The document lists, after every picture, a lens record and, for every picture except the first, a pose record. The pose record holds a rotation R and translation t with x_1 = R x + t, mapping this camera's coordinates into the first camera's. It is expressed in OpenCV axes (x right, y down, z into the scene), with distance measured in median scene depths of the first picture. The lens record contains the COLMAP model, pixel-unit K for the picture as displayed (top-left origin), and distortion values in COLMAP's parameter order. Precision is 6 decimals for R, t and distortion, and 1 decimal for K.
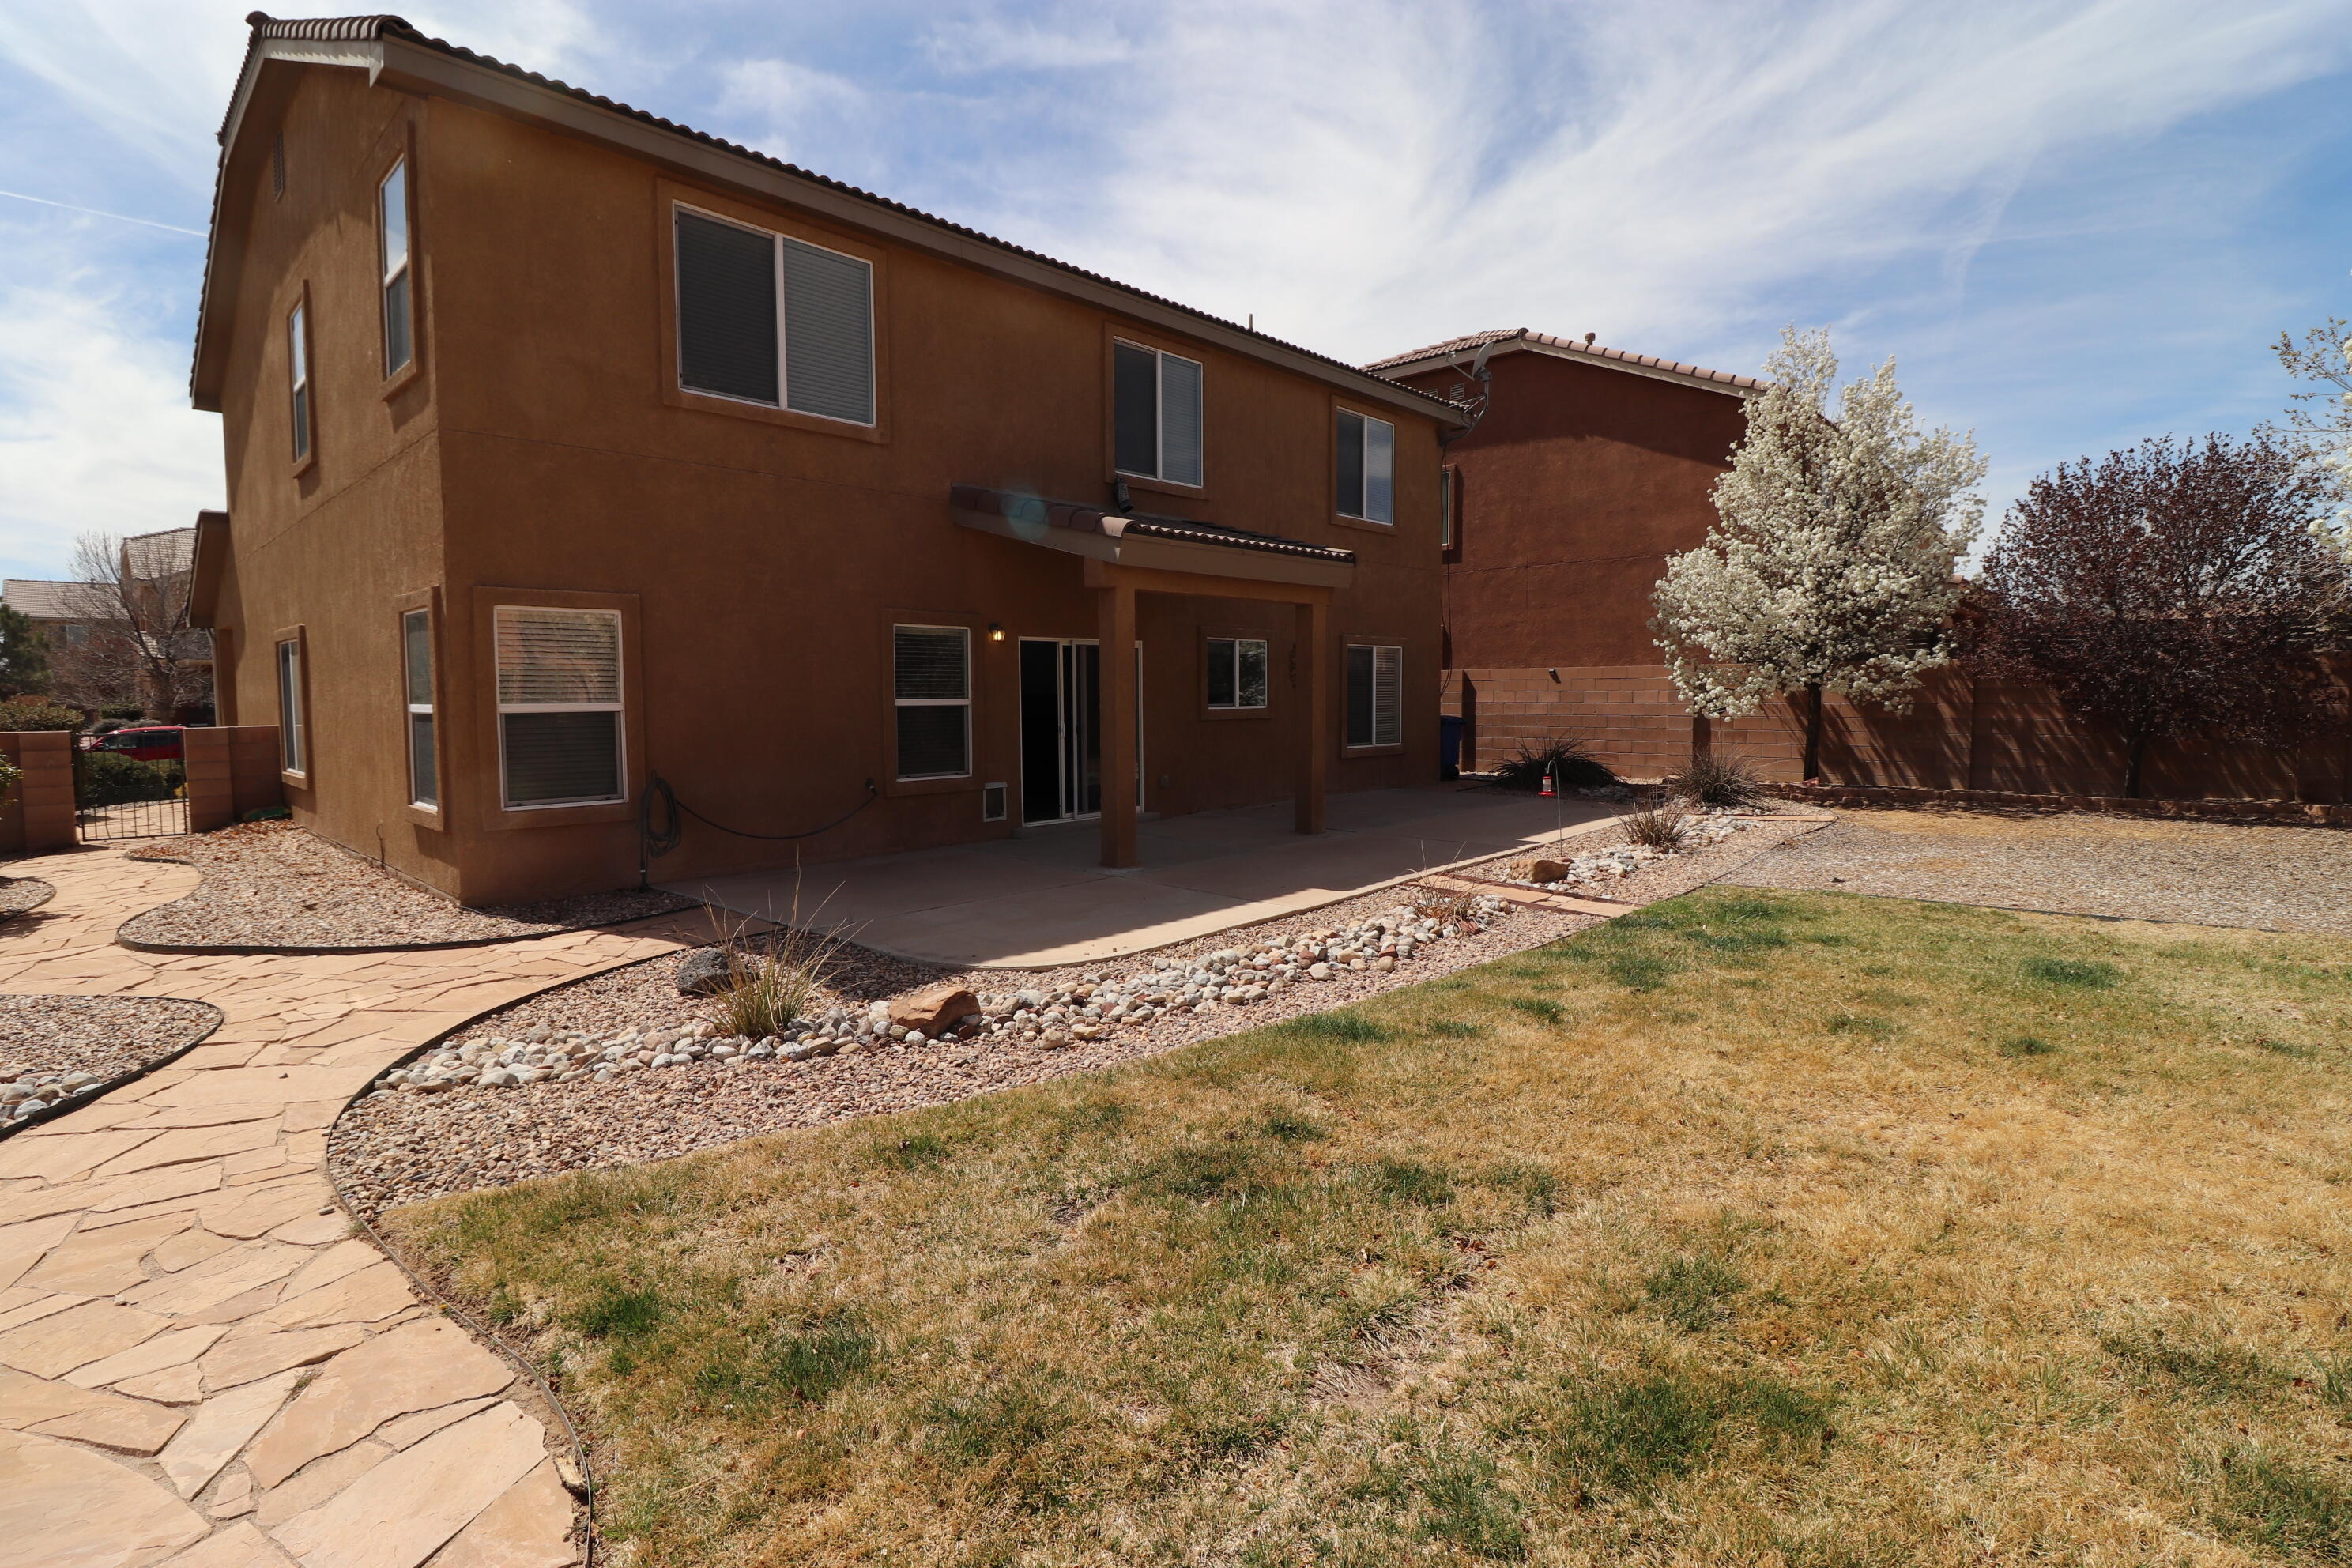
lens RADIAL K [[1107.3, 0, 1177.2], [0, 1107.3, 761.7], [0, 0, 1]] dist [0.000198, -0.013139]
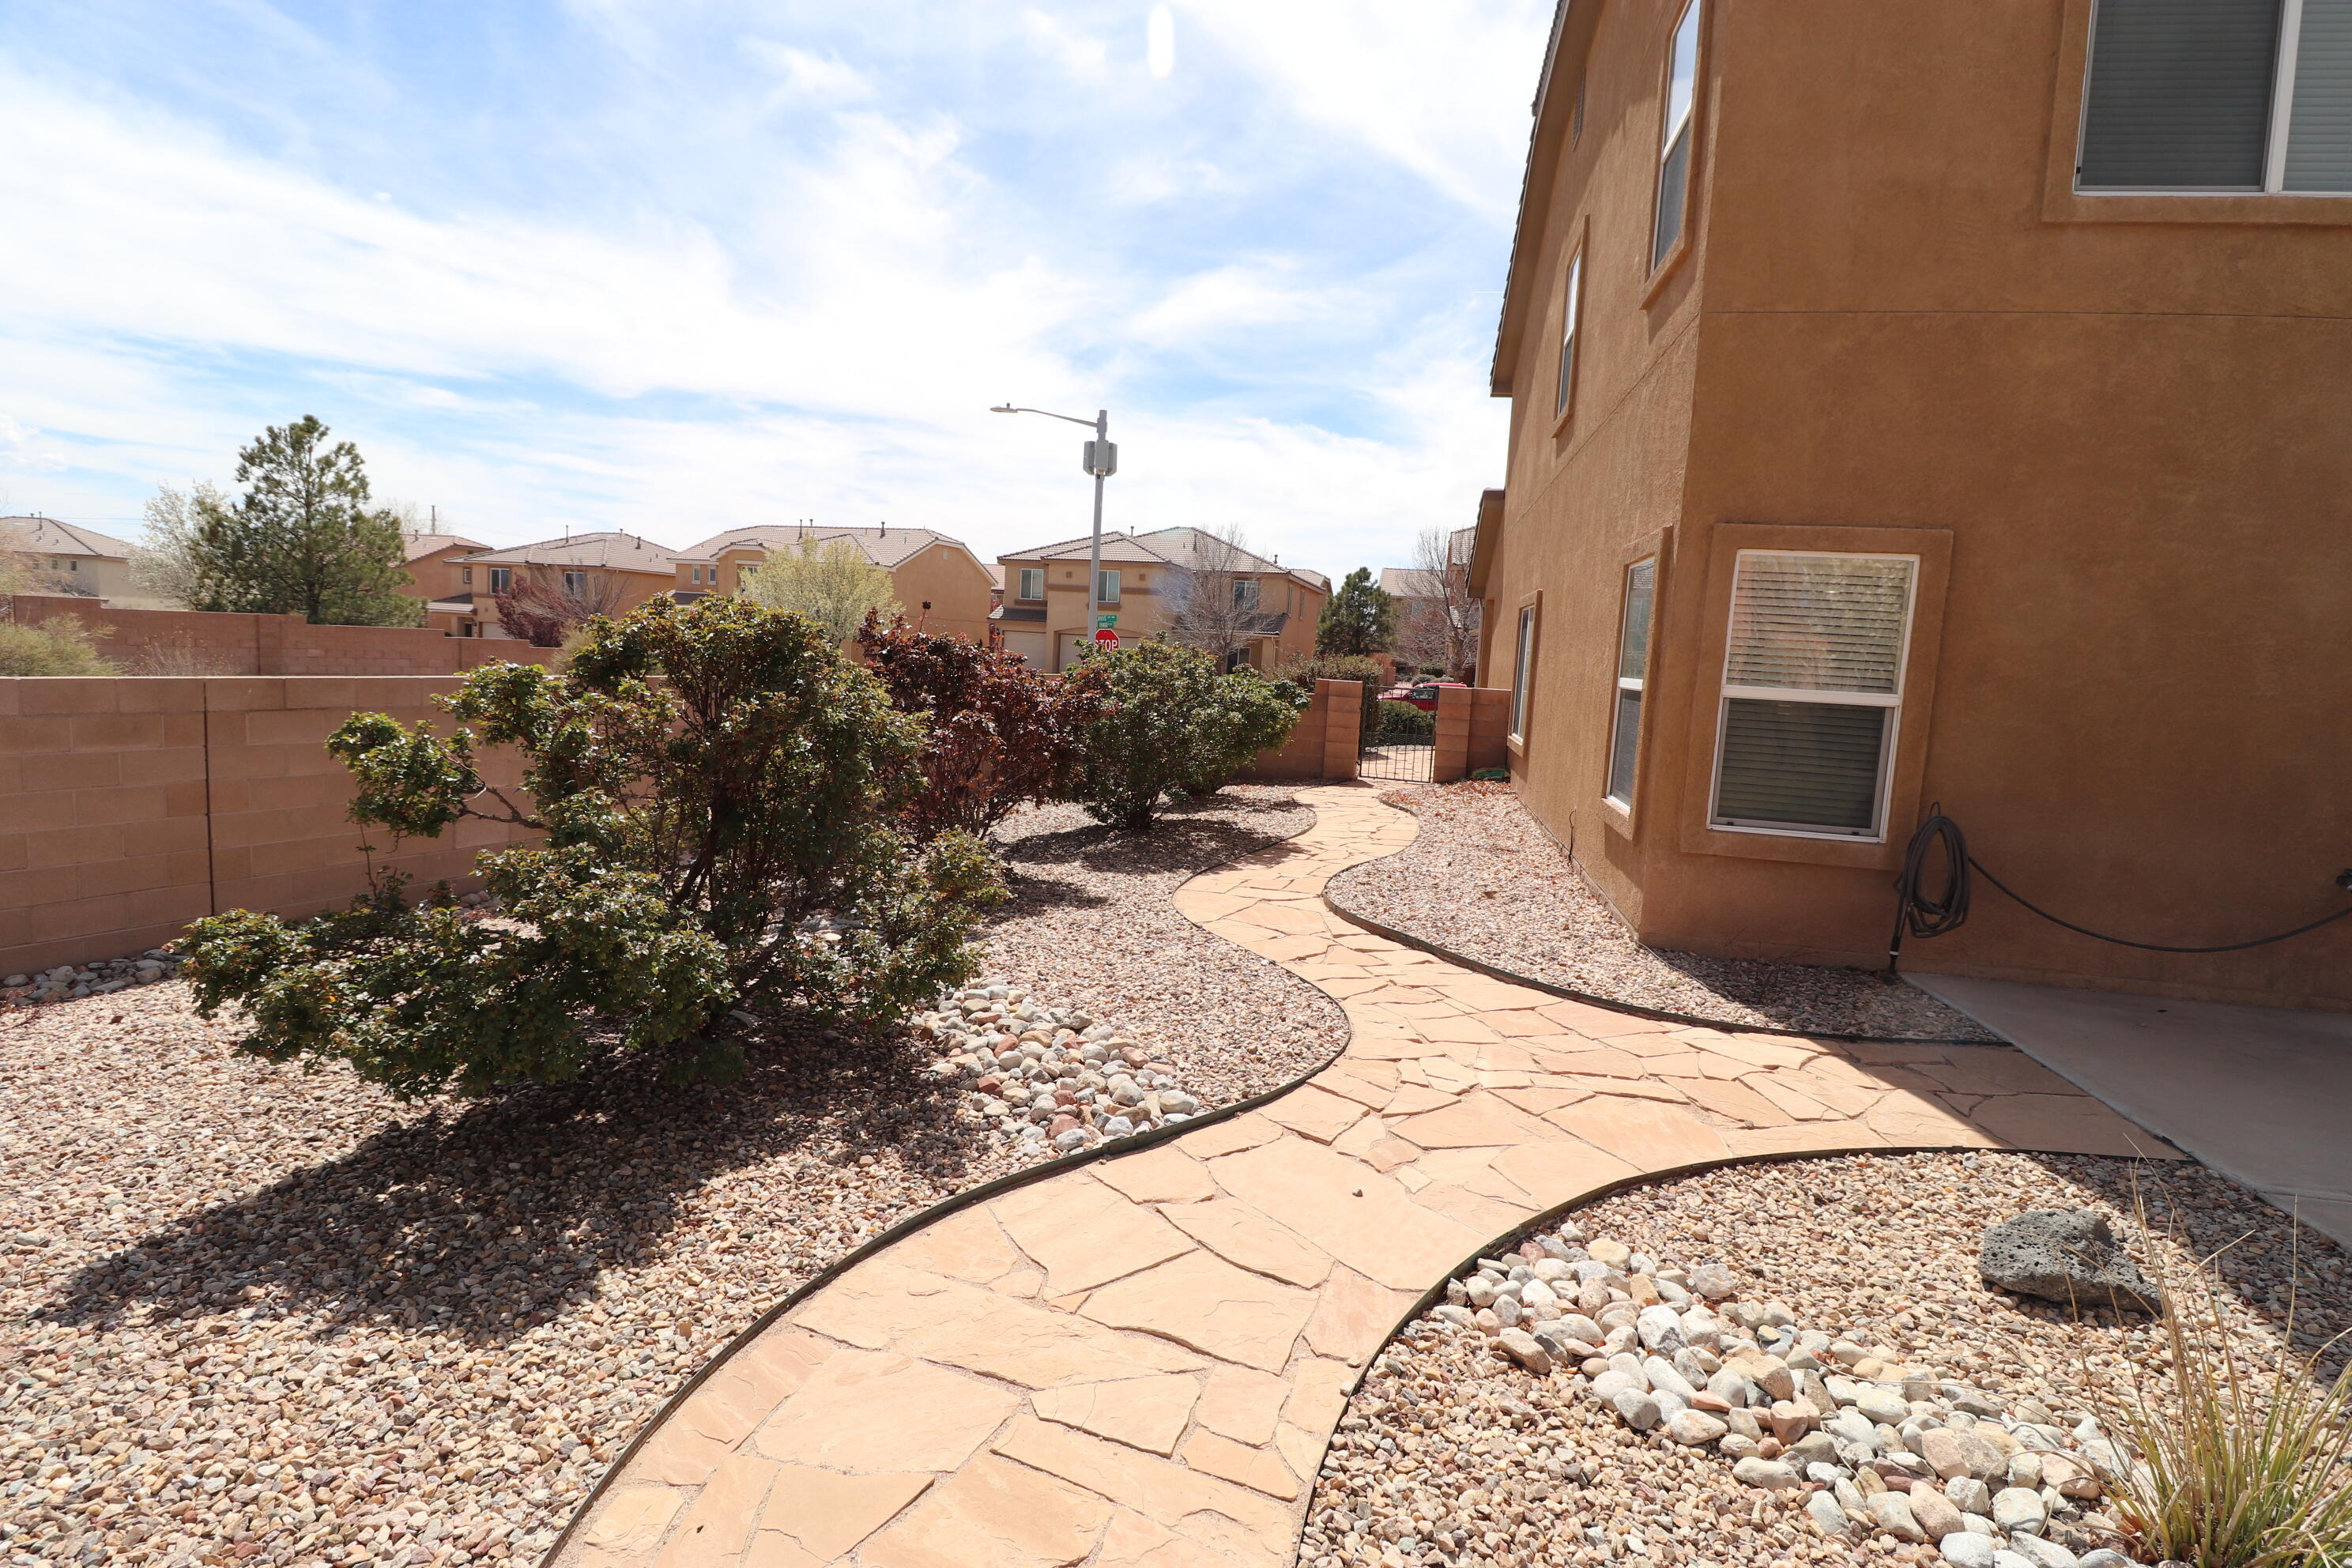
lens RADIAL K [[1107.3, 0, 1177.2], [0, 1107.3, 761.7], [0, 0, 1]] dist [0.000198, -0.013139]
pose [[0.536324, 0.124159, -0.834830, -0.178718], [-0.111831, 0.990853, 0.075520, -0.015454], [0.836570, 0.052857, 0.545304, 0.282067]]
